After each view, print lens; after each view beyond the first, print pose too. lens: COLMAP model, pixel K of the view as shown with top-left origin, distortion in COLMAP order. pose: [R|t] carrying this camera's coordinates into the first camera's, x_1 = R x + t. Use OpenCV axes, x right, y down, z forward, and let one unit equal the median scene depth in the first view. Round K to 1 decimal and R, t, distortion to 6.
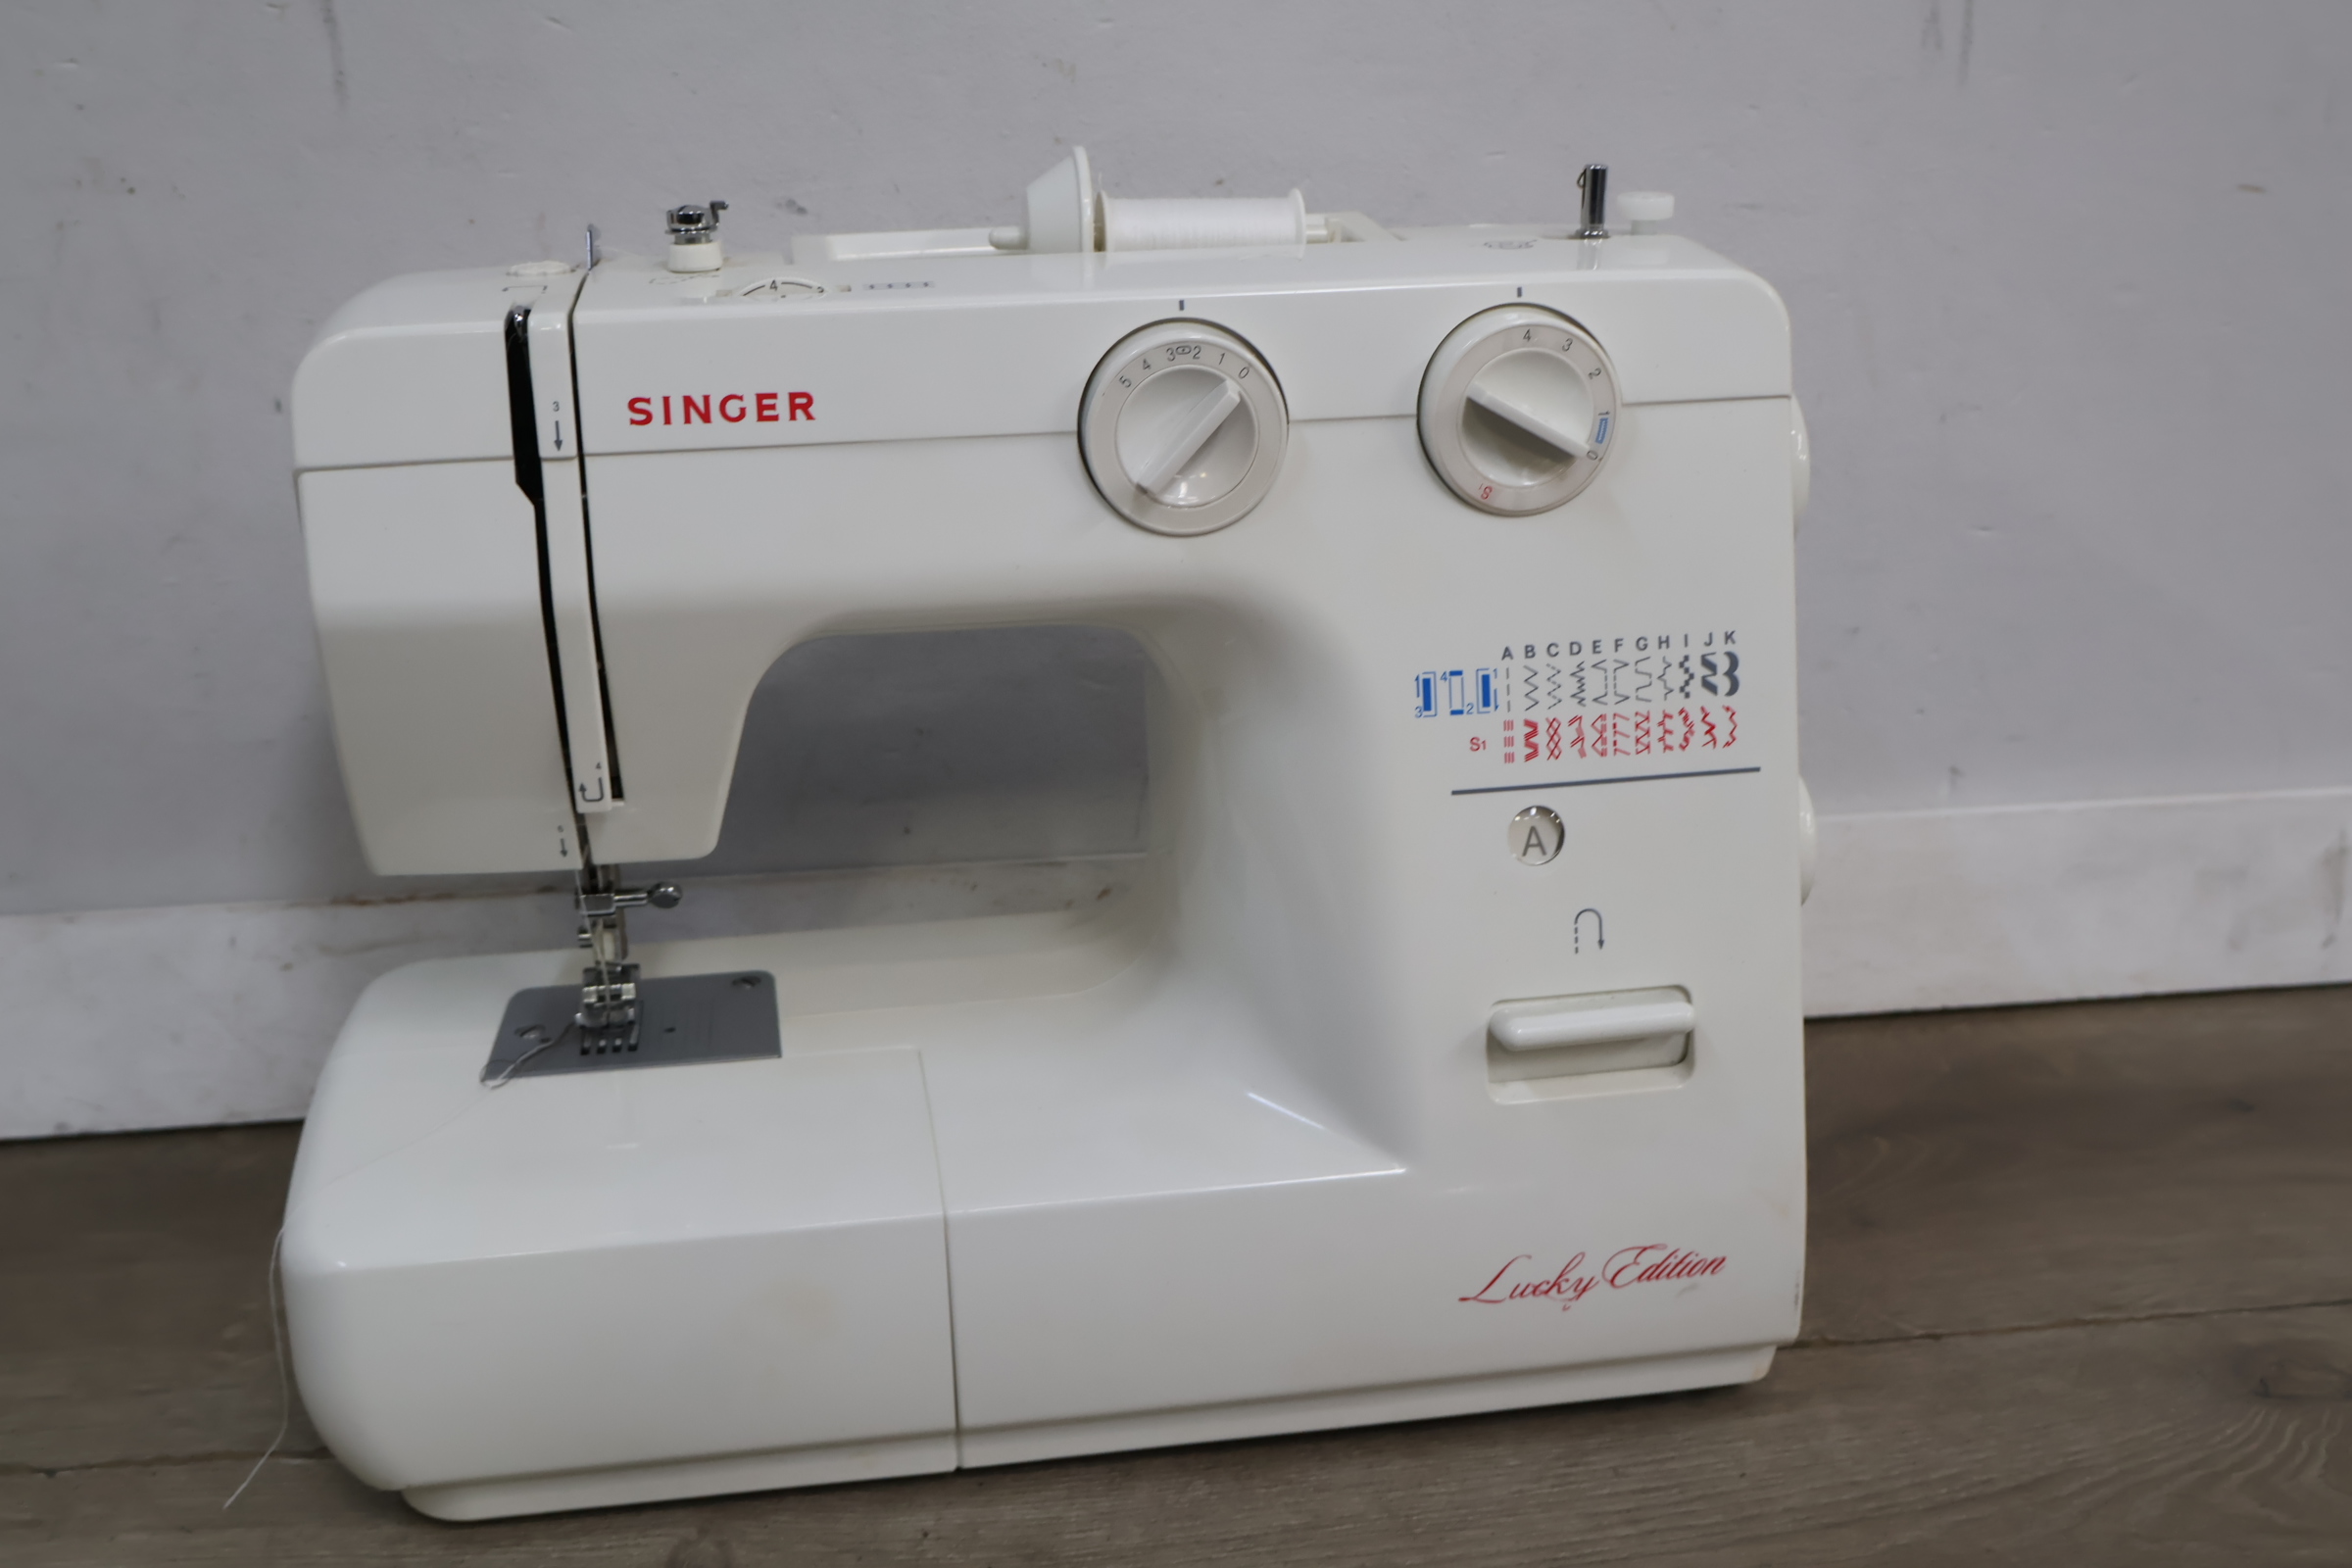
lens RADIAL K [[2384.5, 0, 1163.3], [0, 2384.5, 800.8], [0, 0, 1]] dist [0.011264, 0.000000]
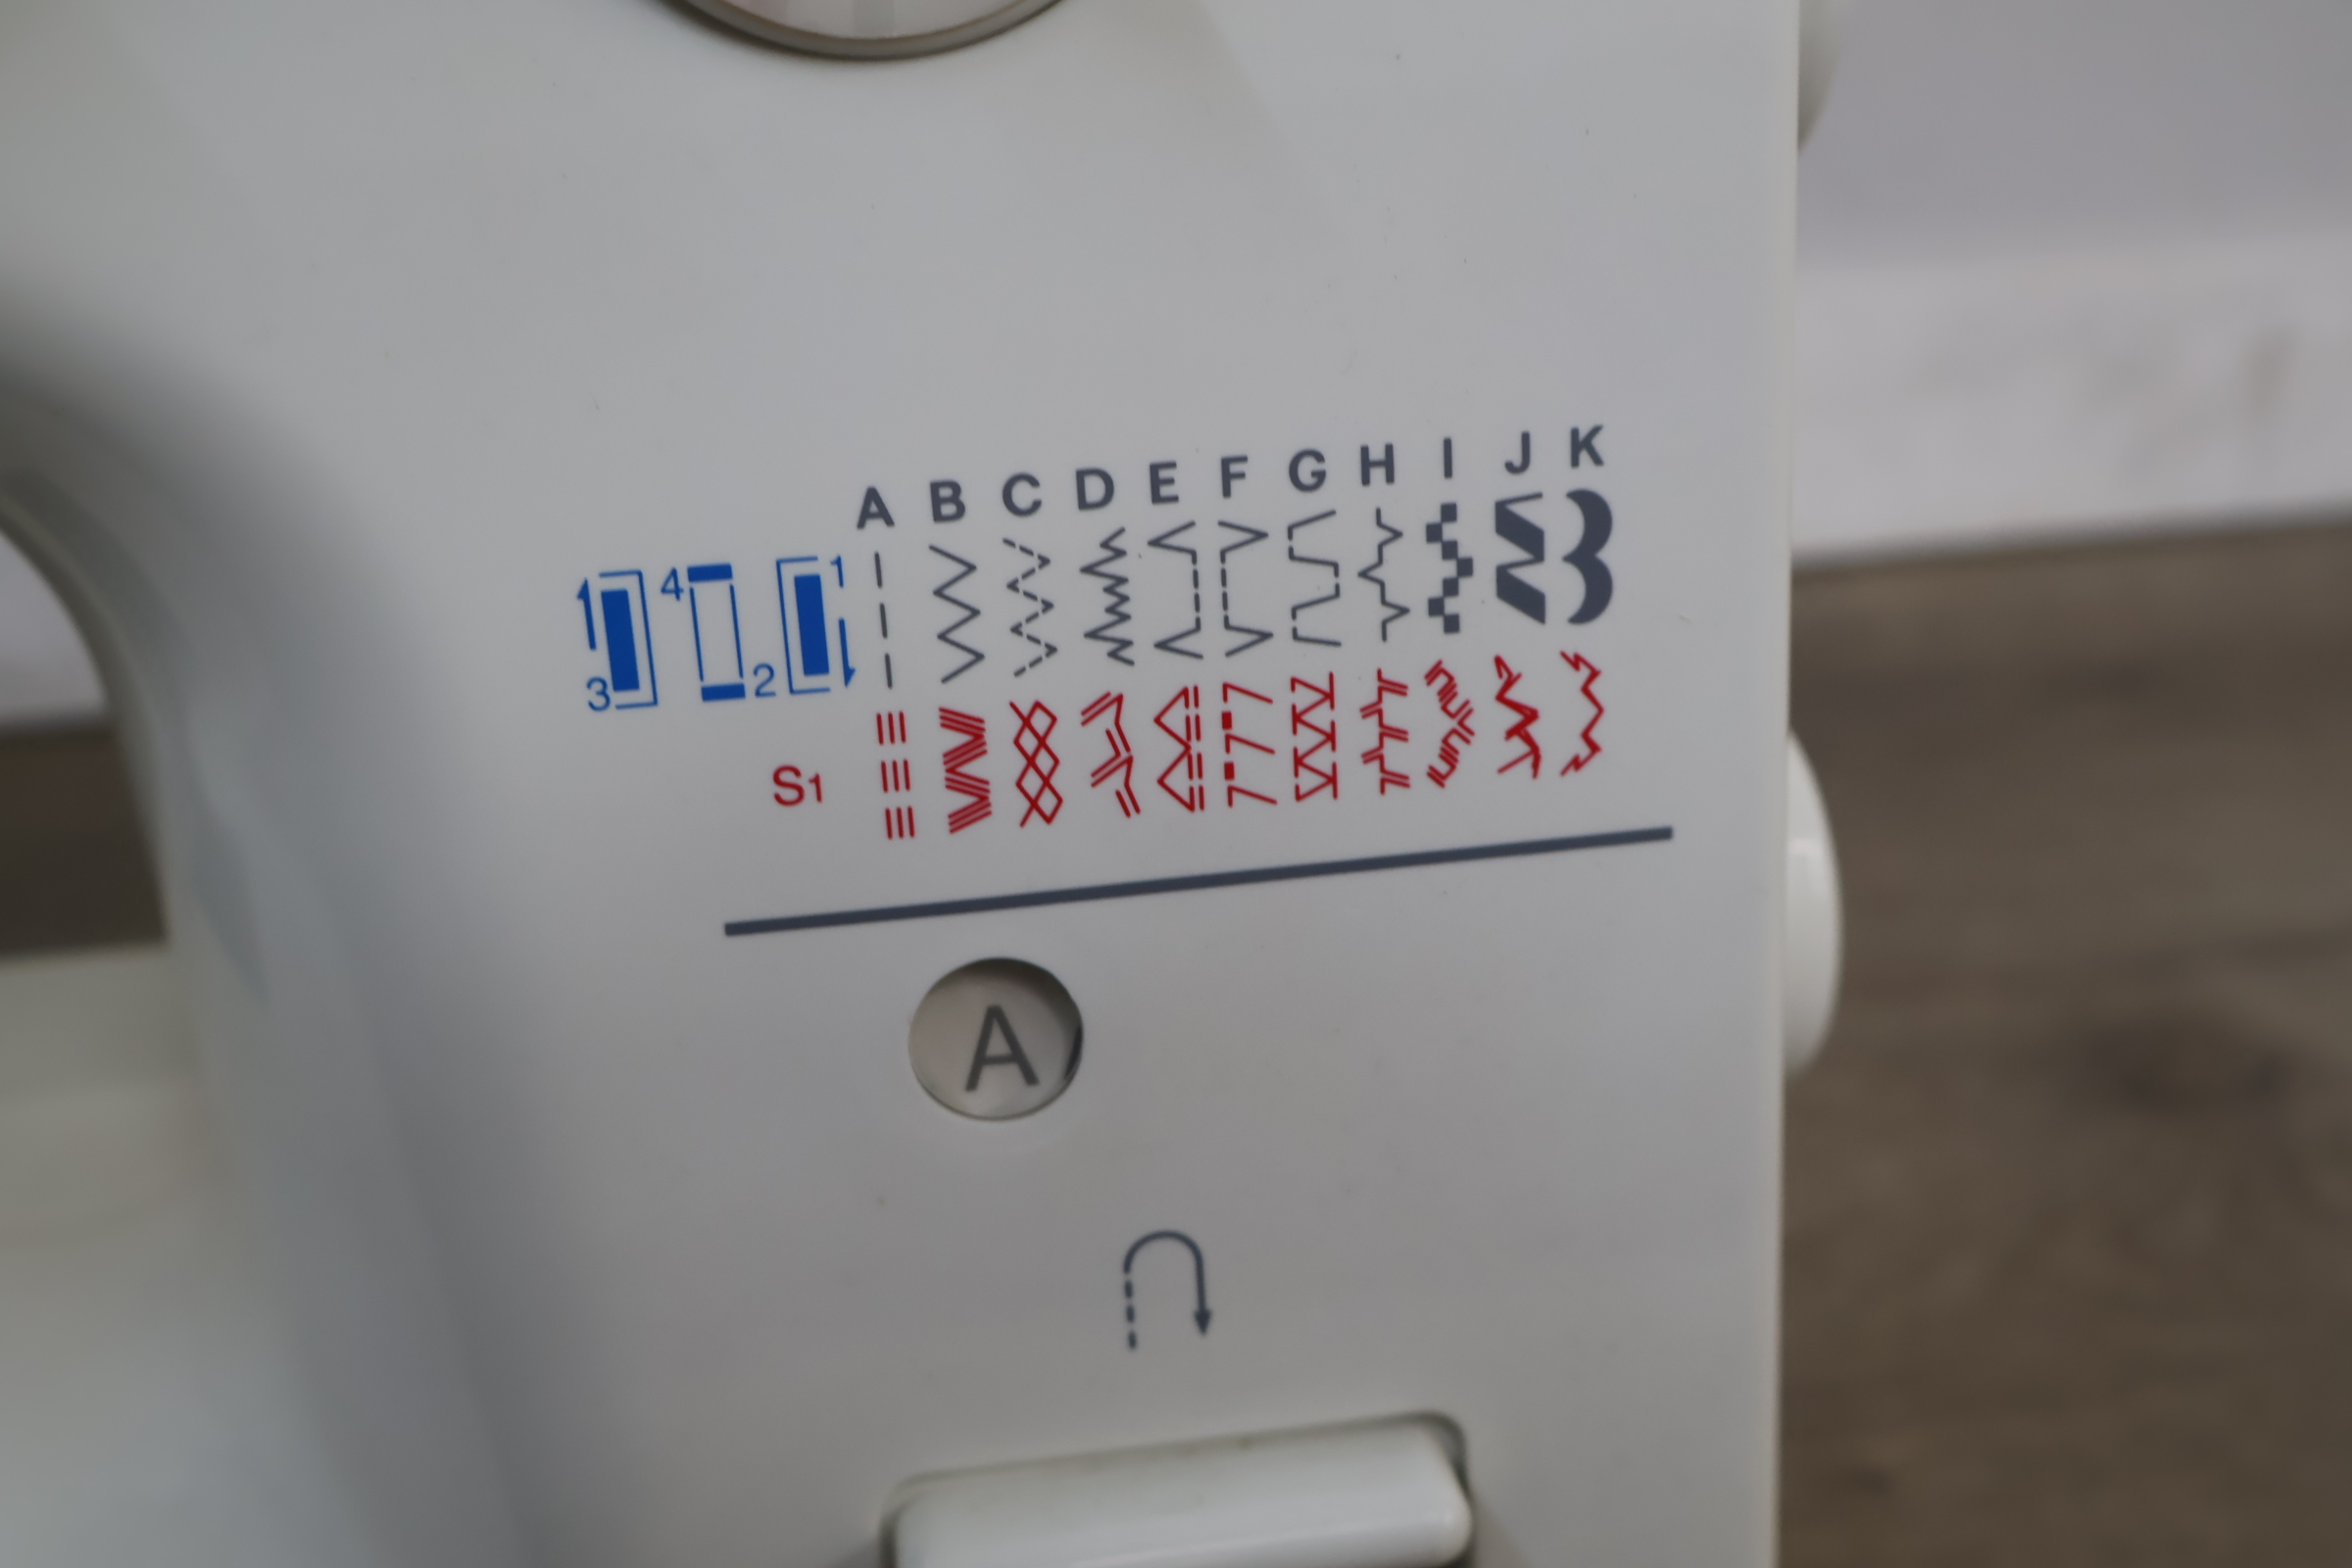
lens RADIAL K [[2390.4, 0, 1179.4], [0, 2390.4, 765.7], [0, 0, 1]] dist [-0.004606, 0.000000]
pose [[0.999935, -0.001256, -0.011336, 0.185835], [0.003018, 0.987624, 0.156808, -0.076622], [0.010998, -0.156832, 0.987564, 0.671964]]
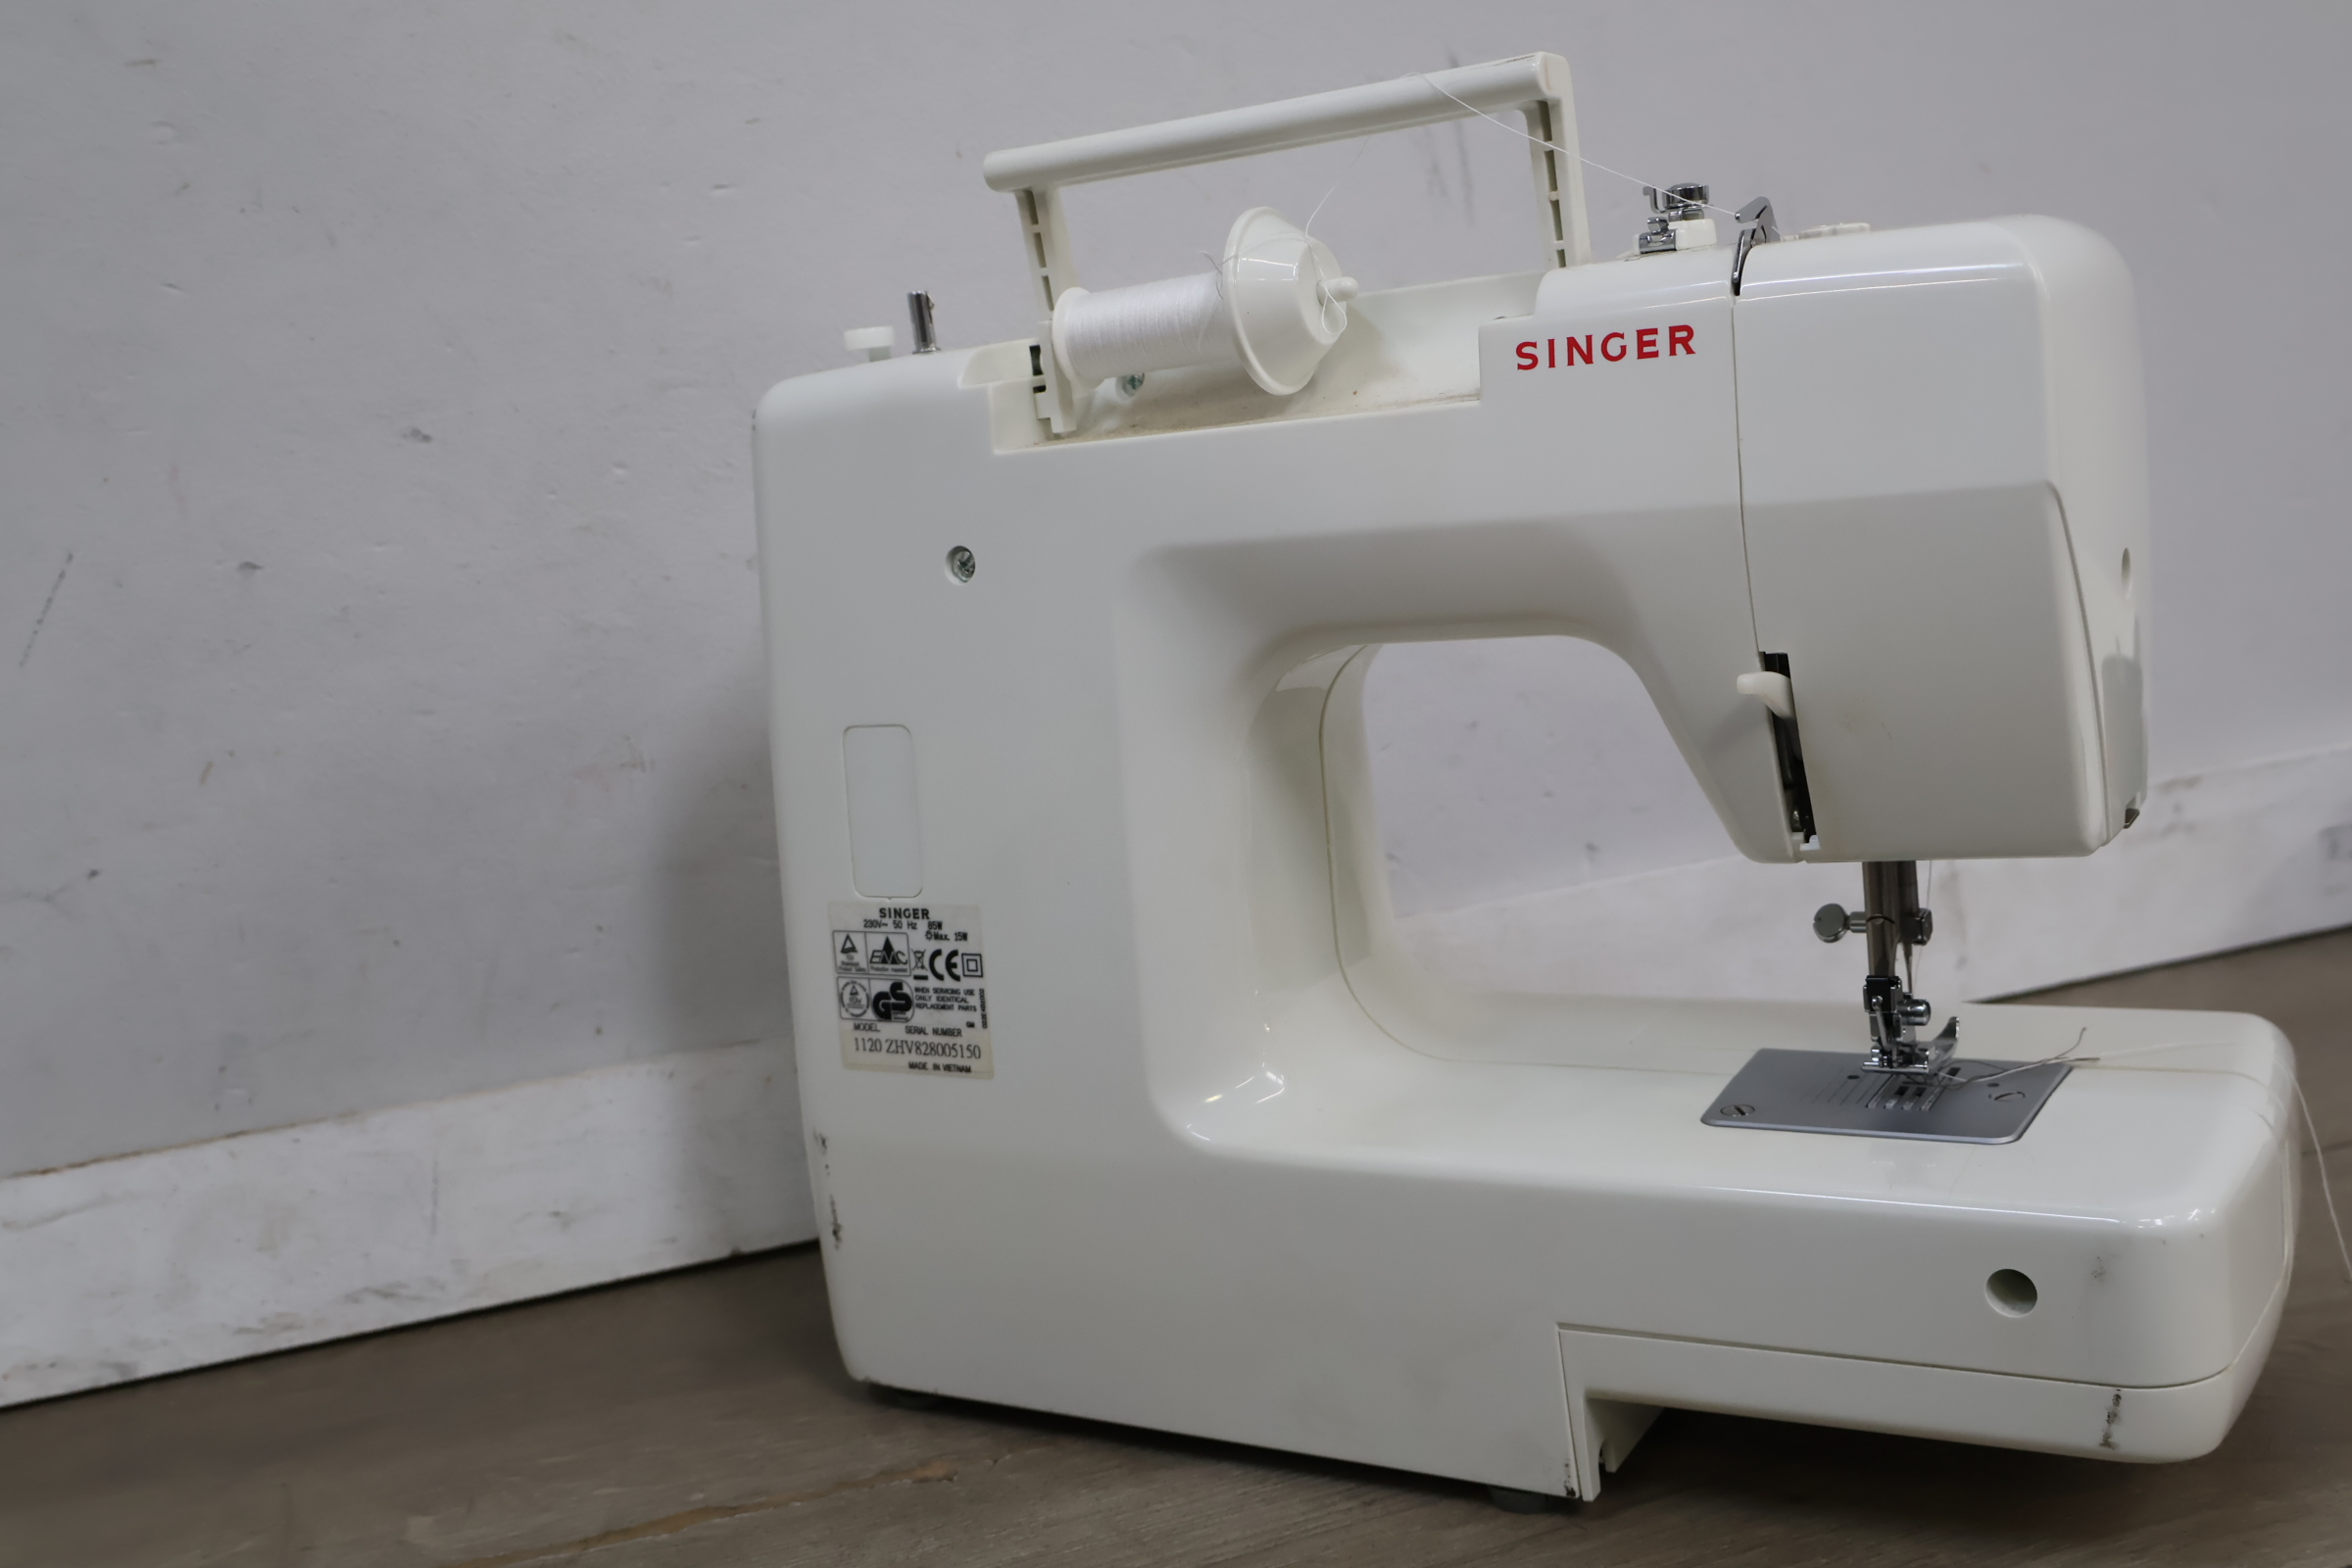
lens RADIAL K [[2384.5, 0, 1160.5], [0, 2384.5, 787.0], [0, 0, 1]] dist [0.011264, 0.000000]
pose [[0.985905, -0.130611, 0.104553, 0.049480], [0.148244, 0.971672, -0.184056, 0.186012], [-0.077552, 0.196961, 0.977339, -0.045016]]
